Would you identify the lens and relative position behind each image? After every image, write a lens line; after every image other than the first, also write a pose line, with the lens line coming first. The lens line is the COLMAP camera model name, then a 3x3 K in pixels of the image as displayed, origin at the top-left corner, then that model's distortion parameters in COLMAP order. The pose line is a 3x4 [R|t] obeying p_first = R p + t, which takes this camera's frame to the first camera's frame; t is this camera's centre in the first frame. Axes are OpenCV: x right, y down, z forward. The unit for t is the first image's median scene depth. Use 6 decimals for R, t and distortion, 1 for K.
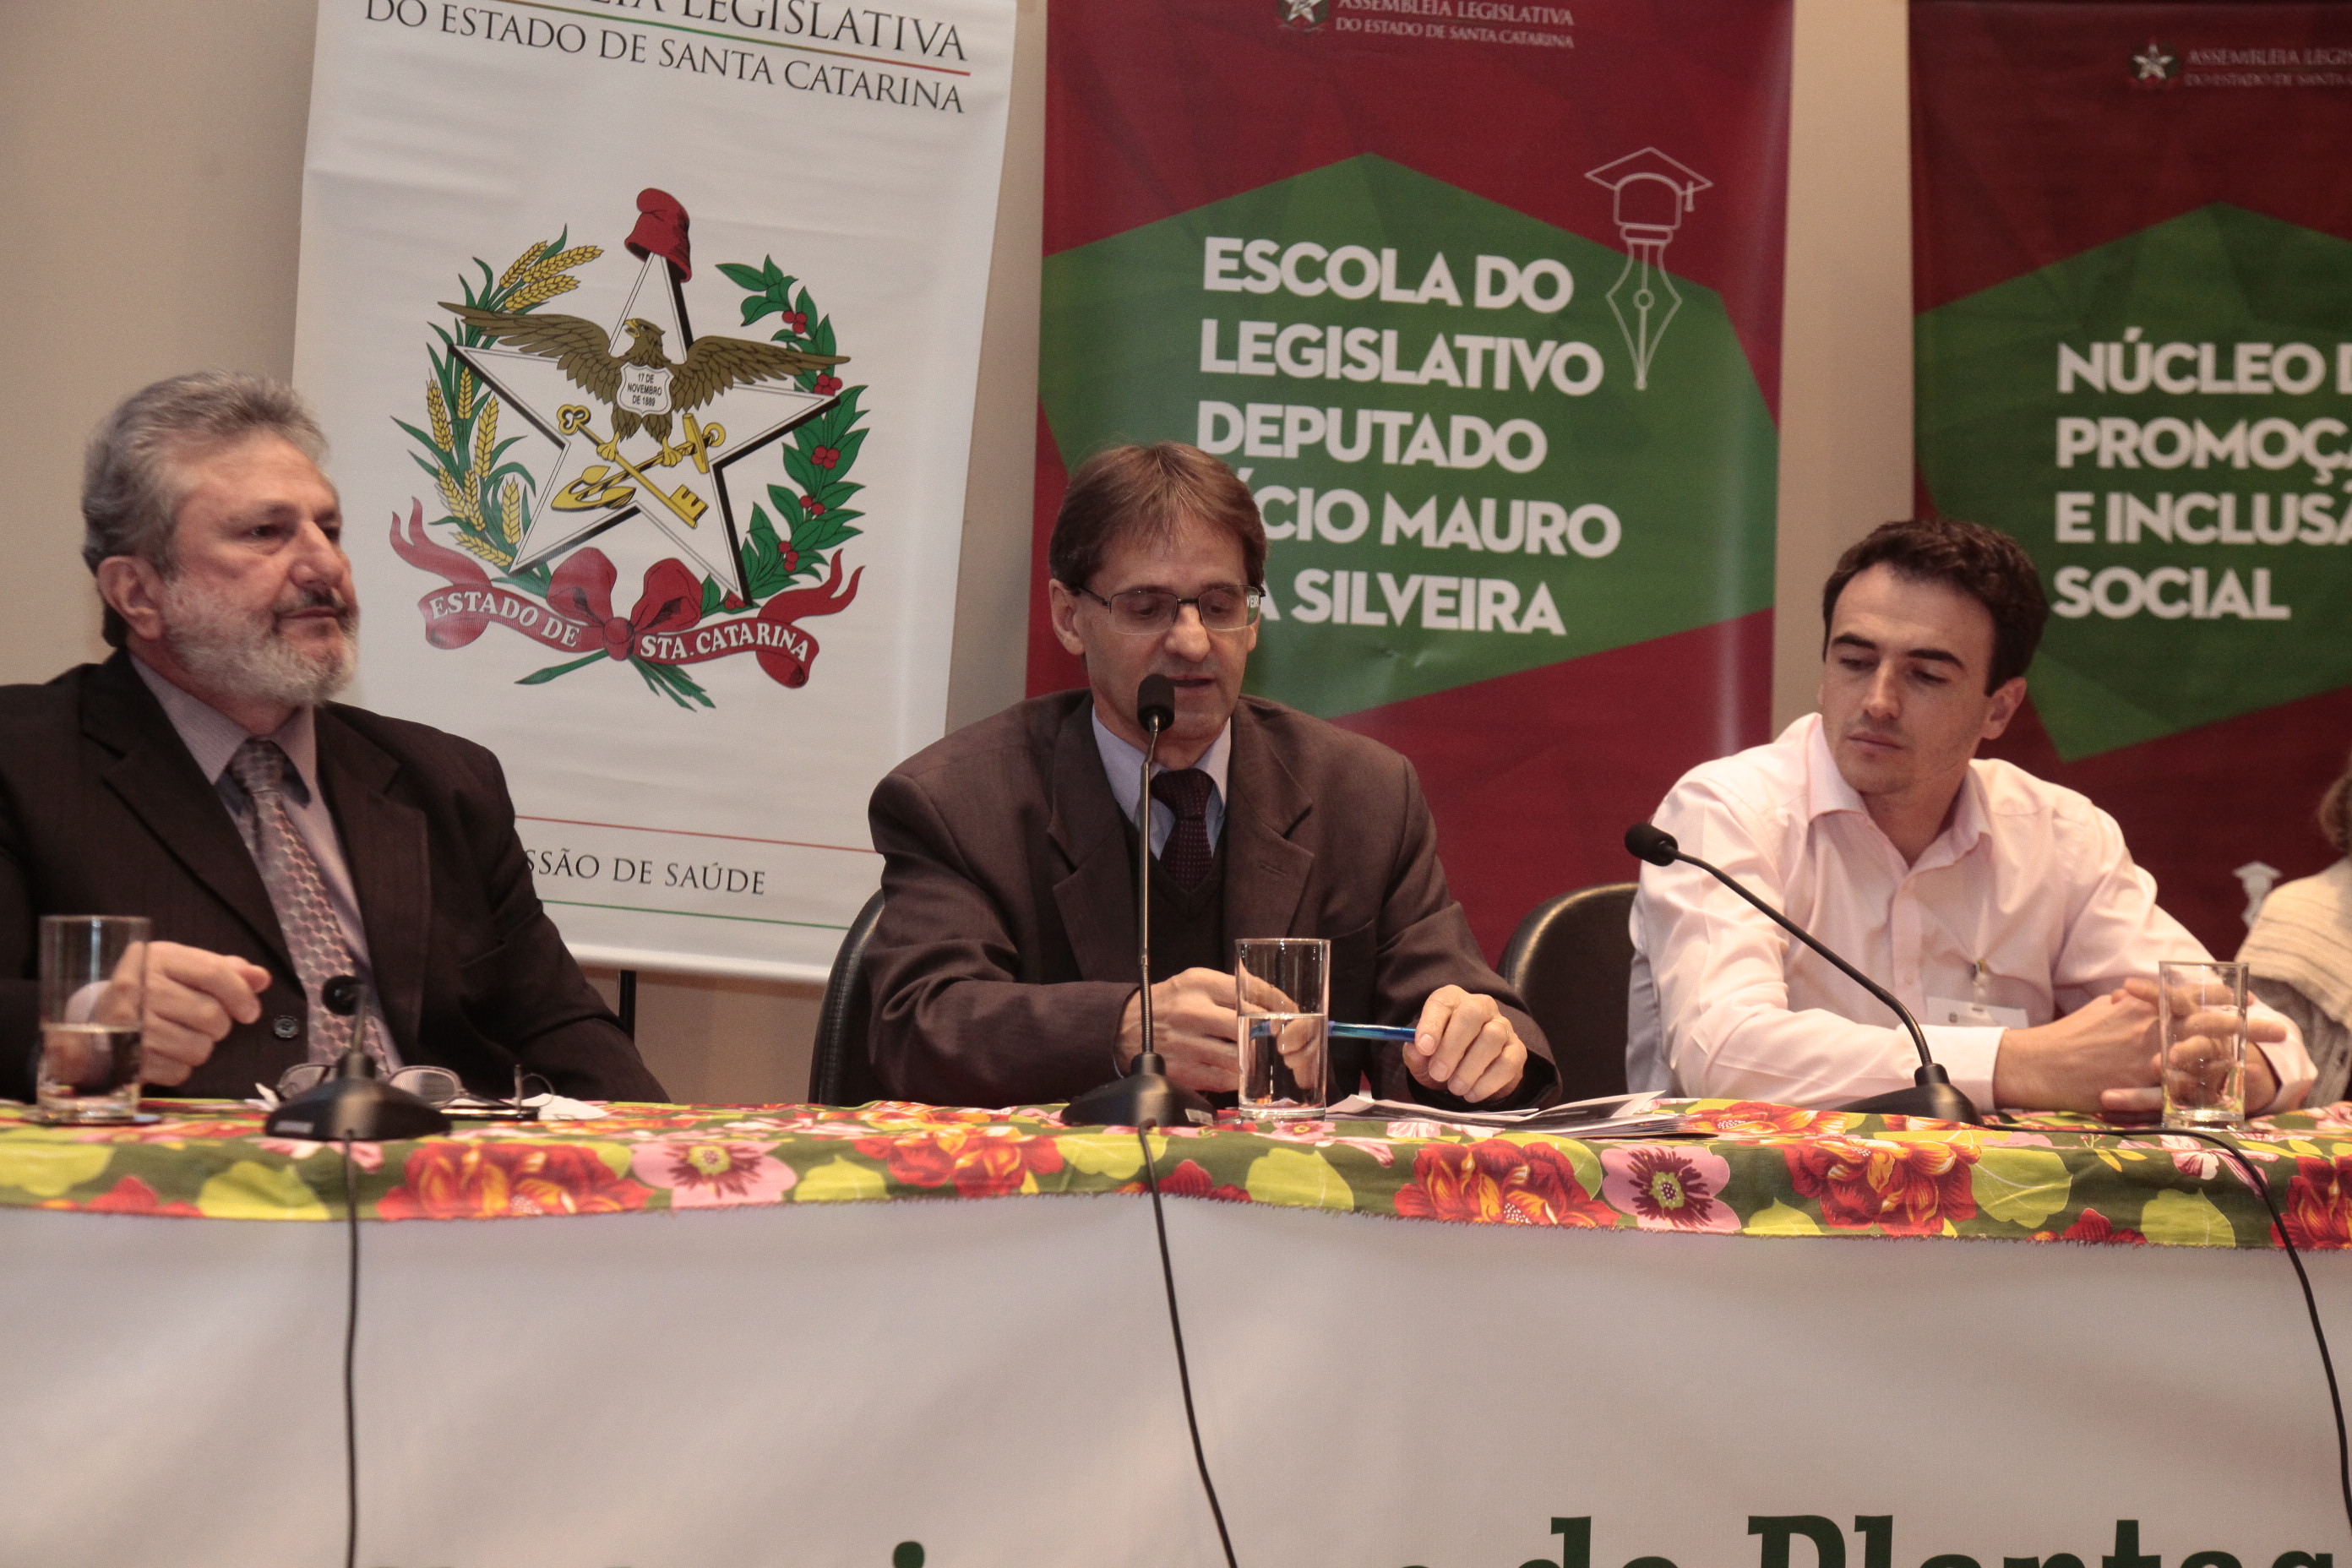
lens RADIAL K [[4019.9, 0, 1198.8], [0, 4019.9, 781.0], [0, 0, 1]] dist [0.342953, -0.767404]
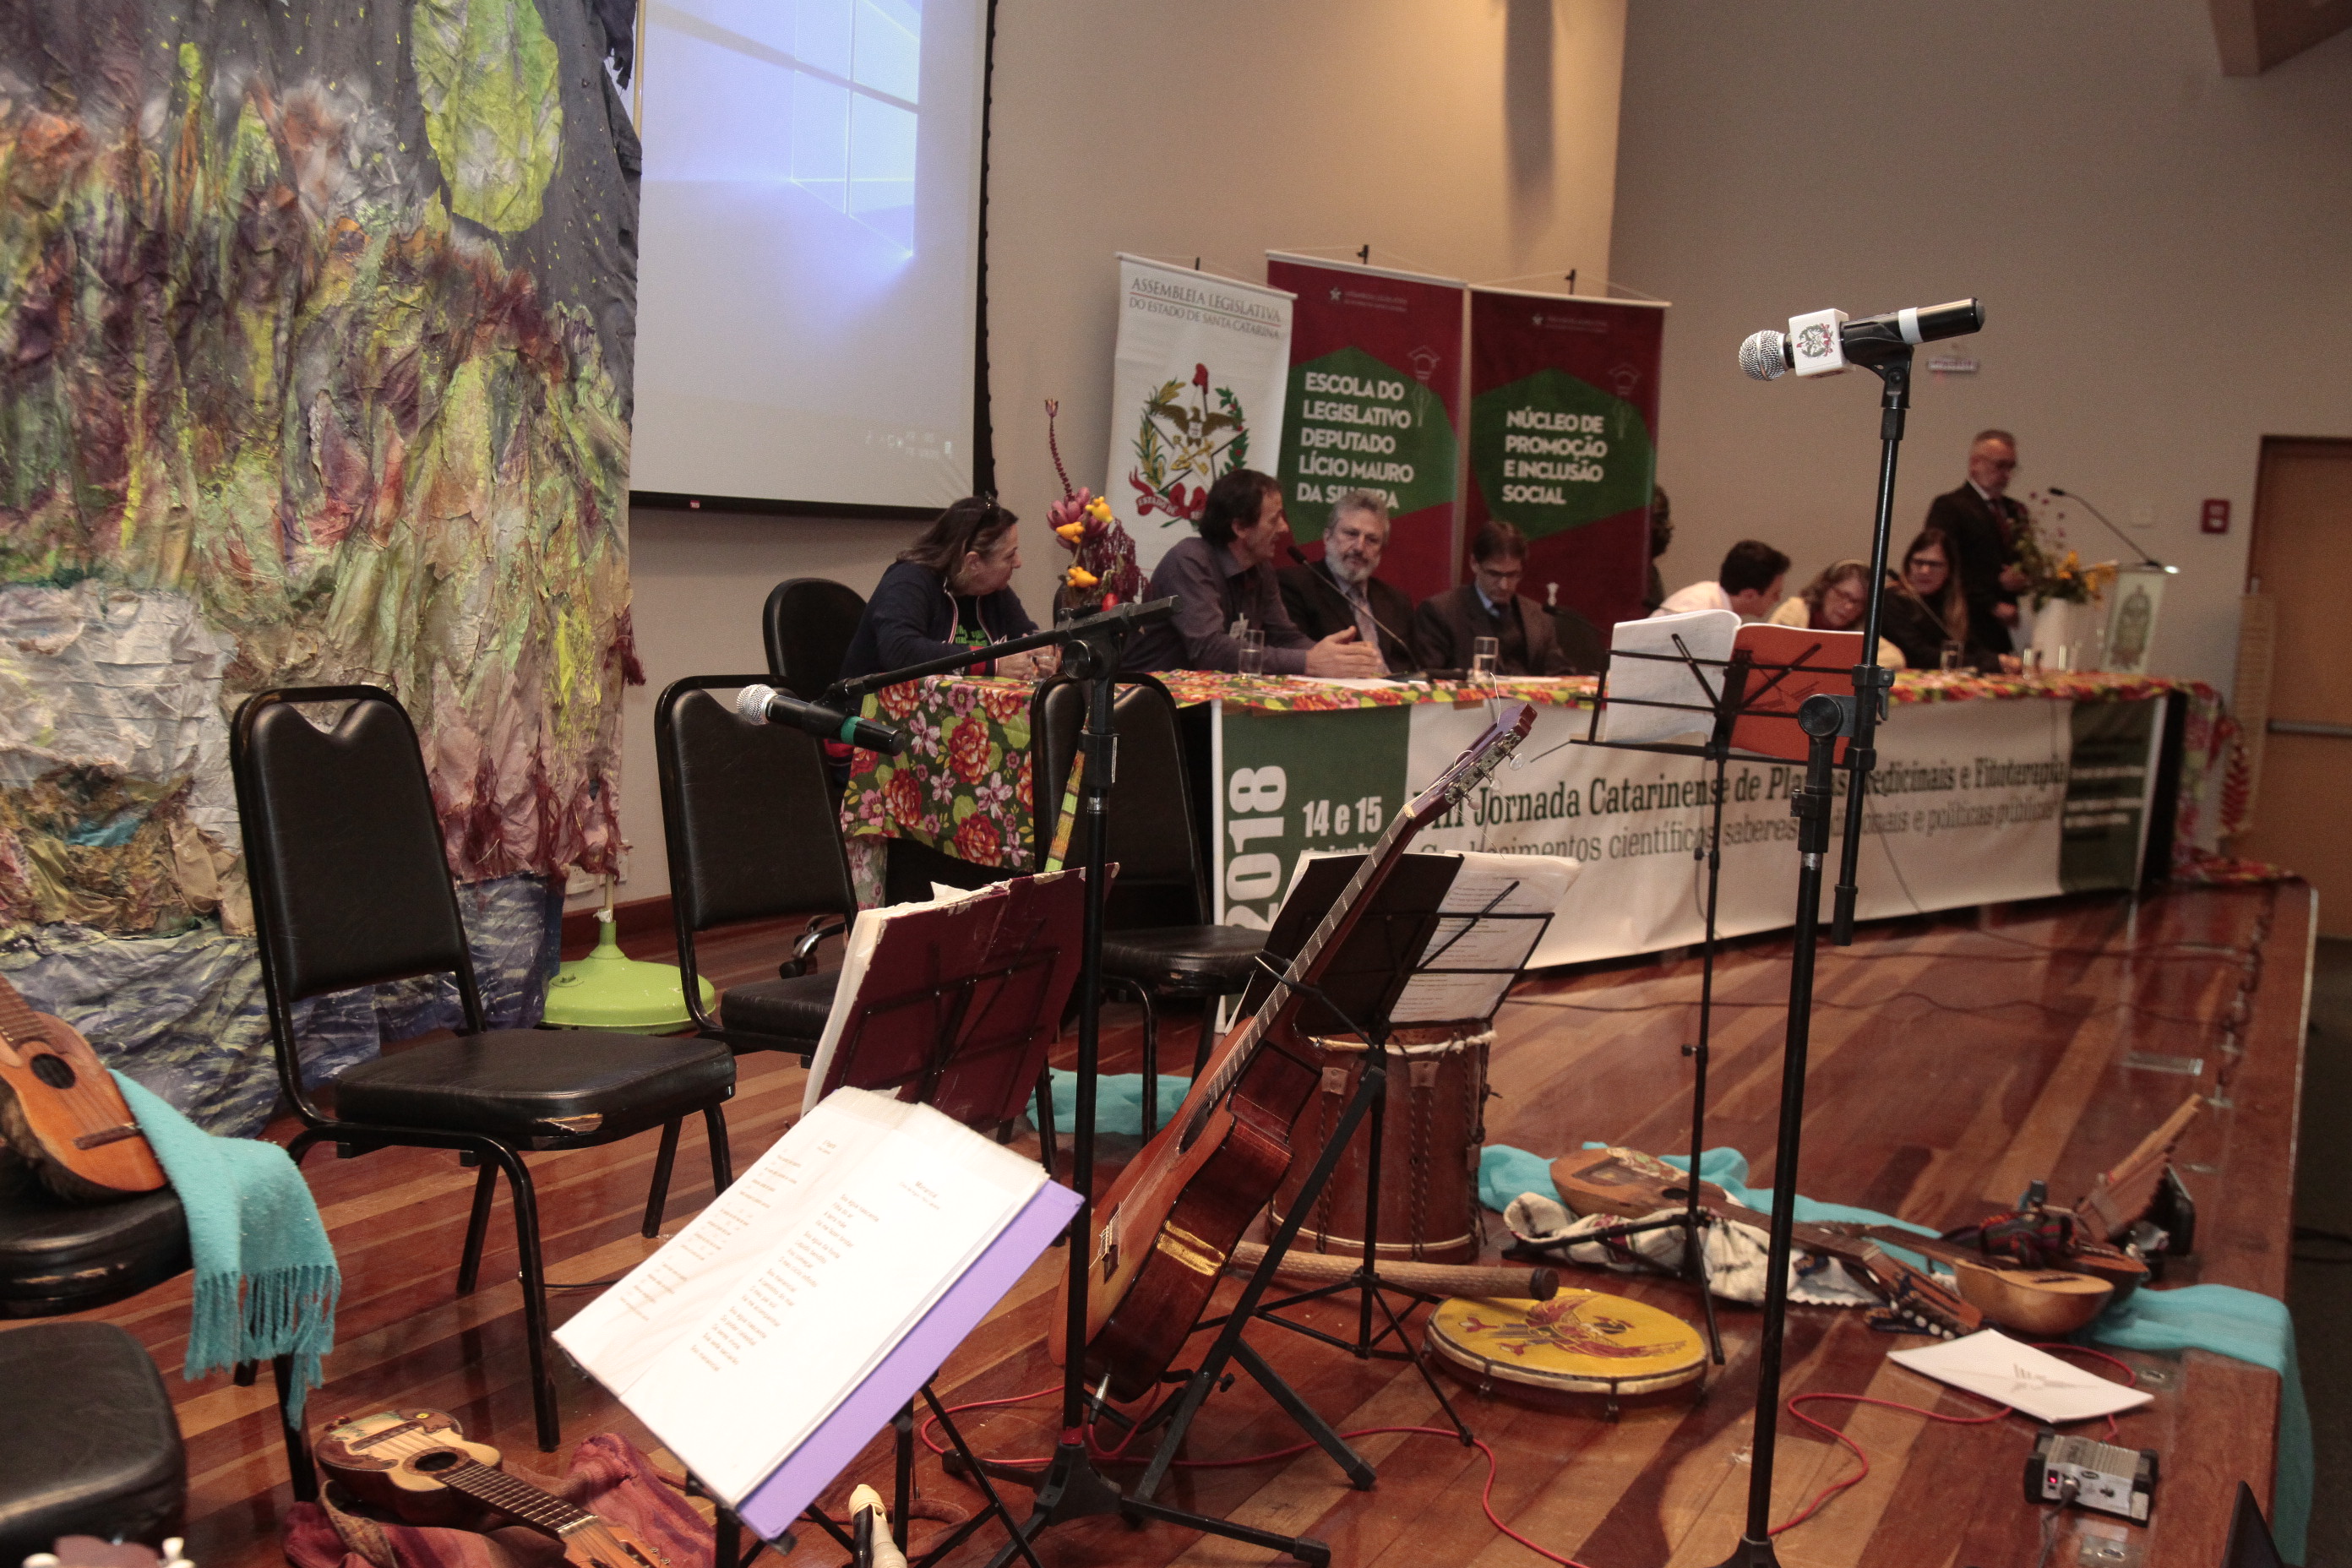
lens RADIAL K [[2429.0, 0, 1212.0], [0, 2429.0, 796.4], [0, 0, 1]] dist [-0.002388, 0.124582]
pose [[0.903420, -0.024307, 0.428067, -0.833314], [-0.042506, 0.988396, 0.145832, -0.083604], [-0.426644, -0.149943, 0.891903, -0.610221]]
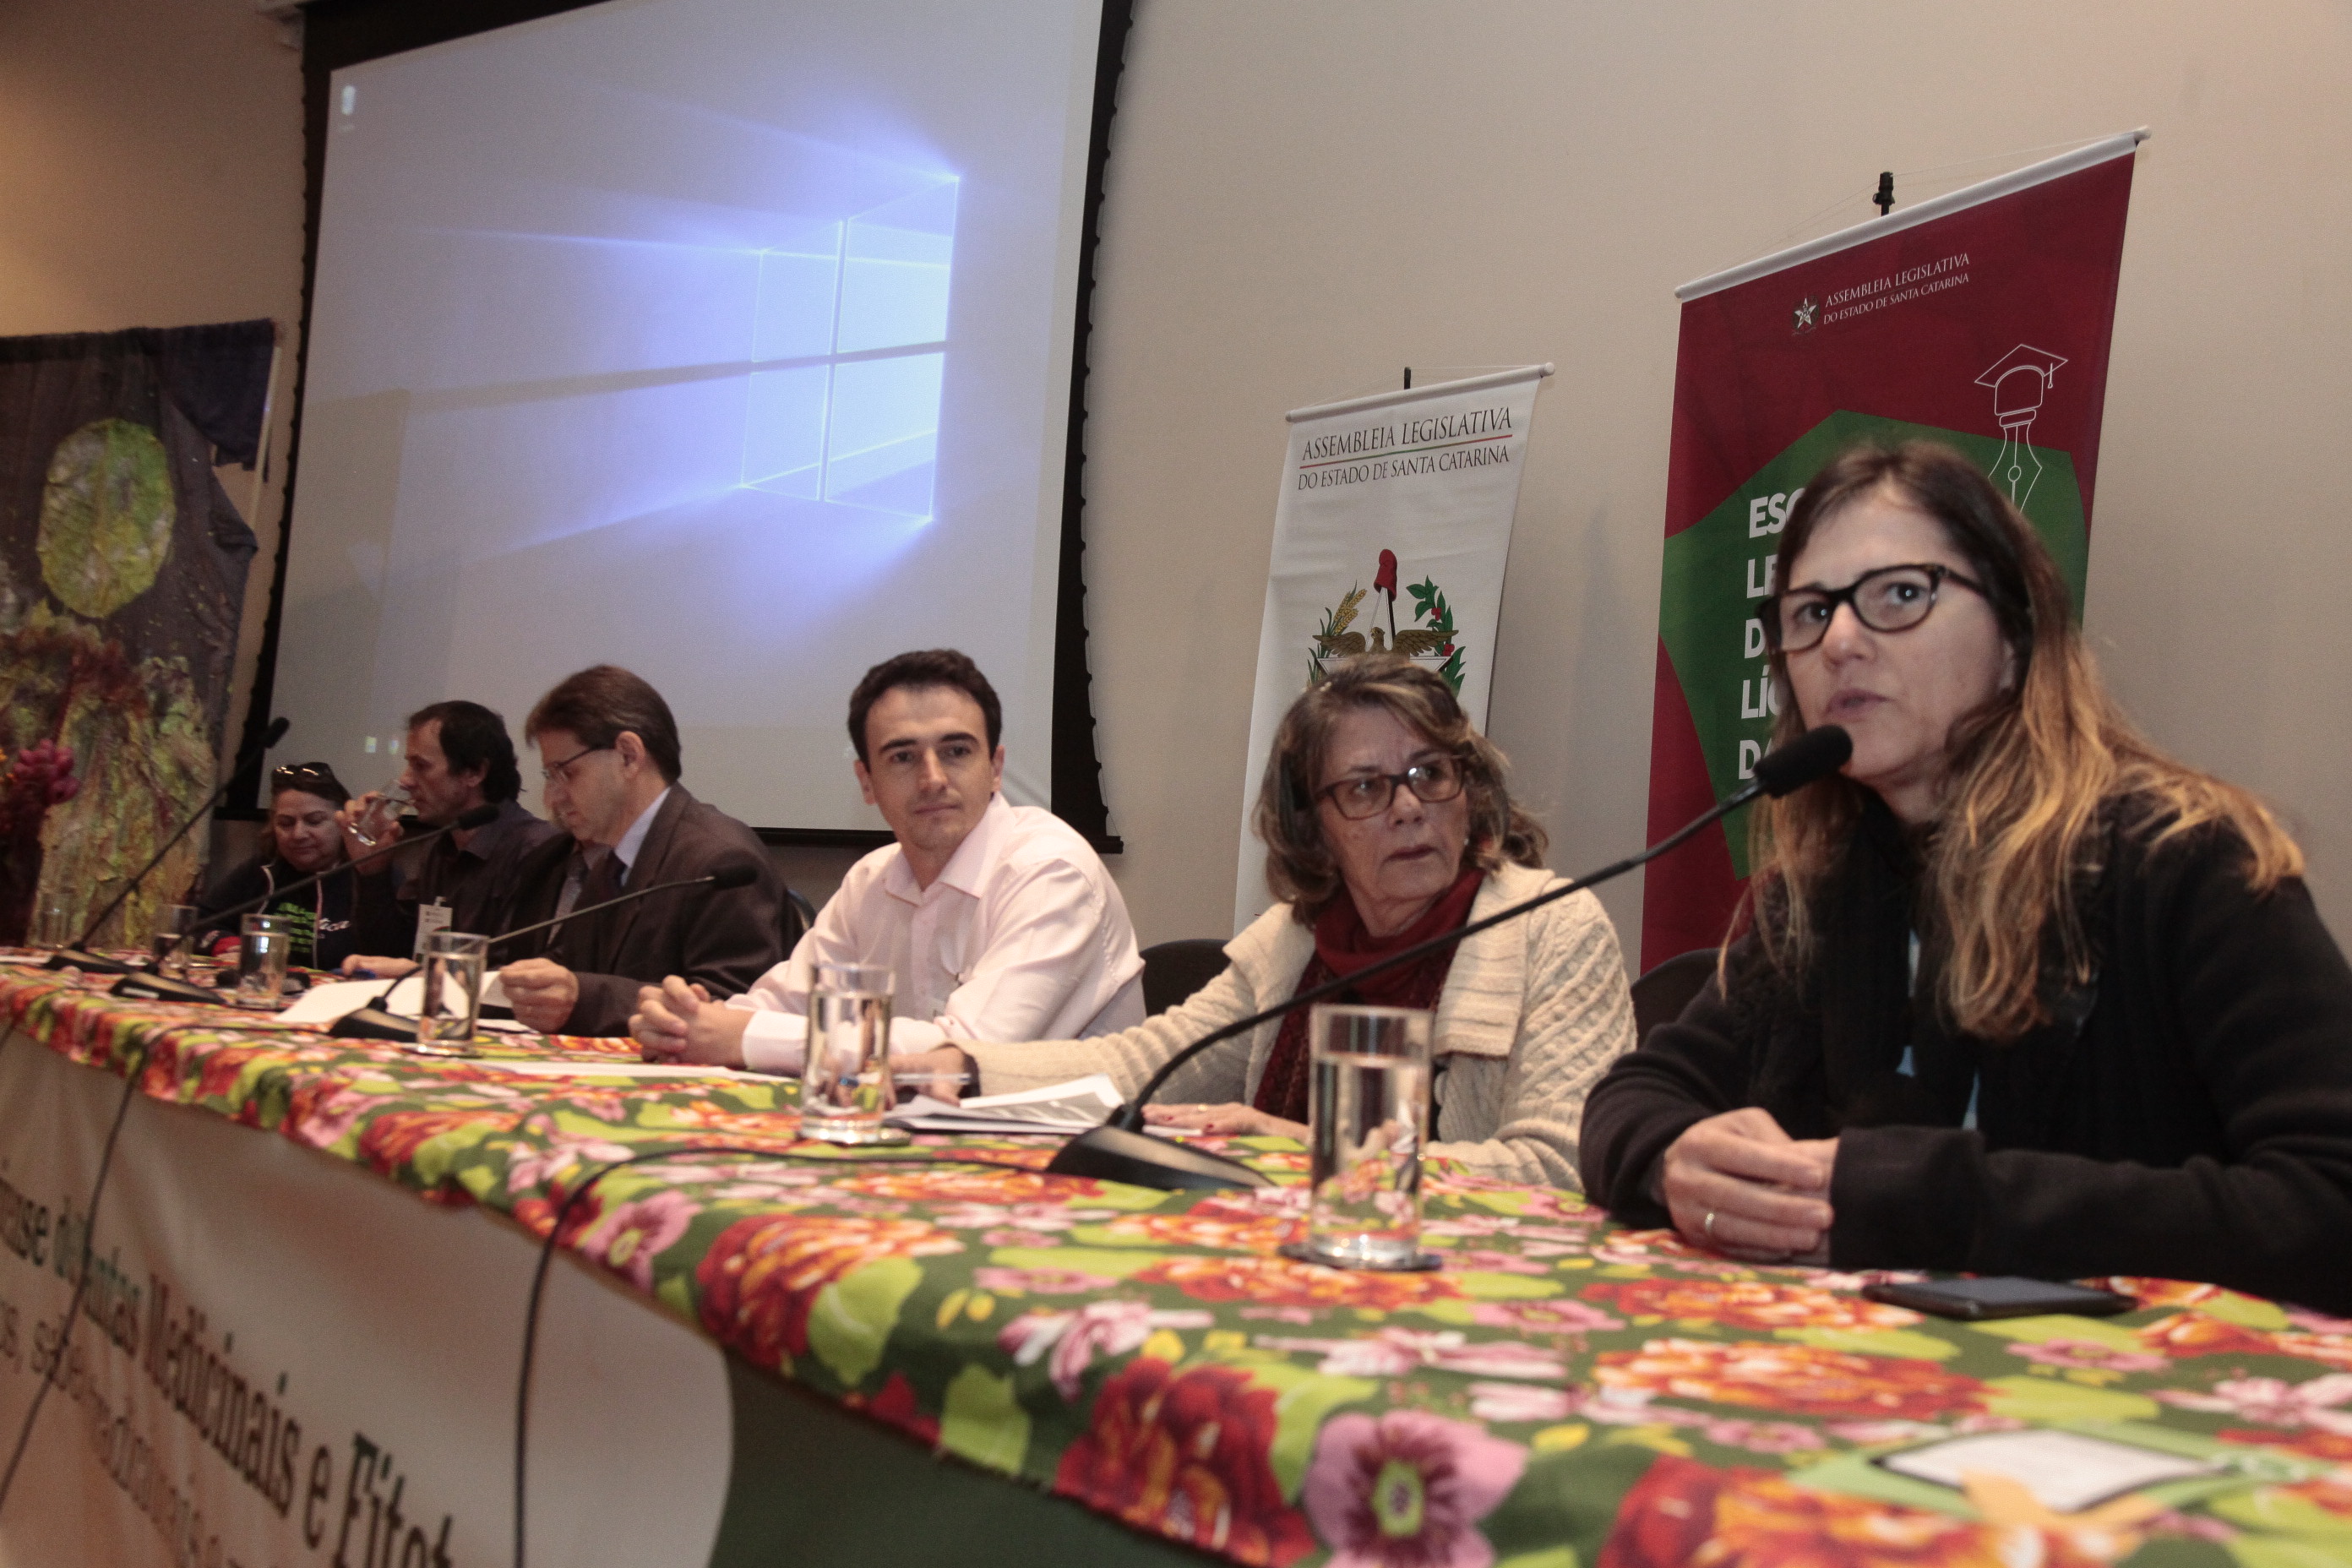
lens RADIAL K [[2210.0, 0, 1204.4], [0, 2210.0, 808.7], [0, 0, 1]] dist [-0.016253, 0.080613]
pose [[0.293955, -0.070550, -0.953212, 0.645030], [-0.029760, 0.996113, -0.082903, 0.035002], [0.955356, 0.052737, 0.290713, 0.615868]]
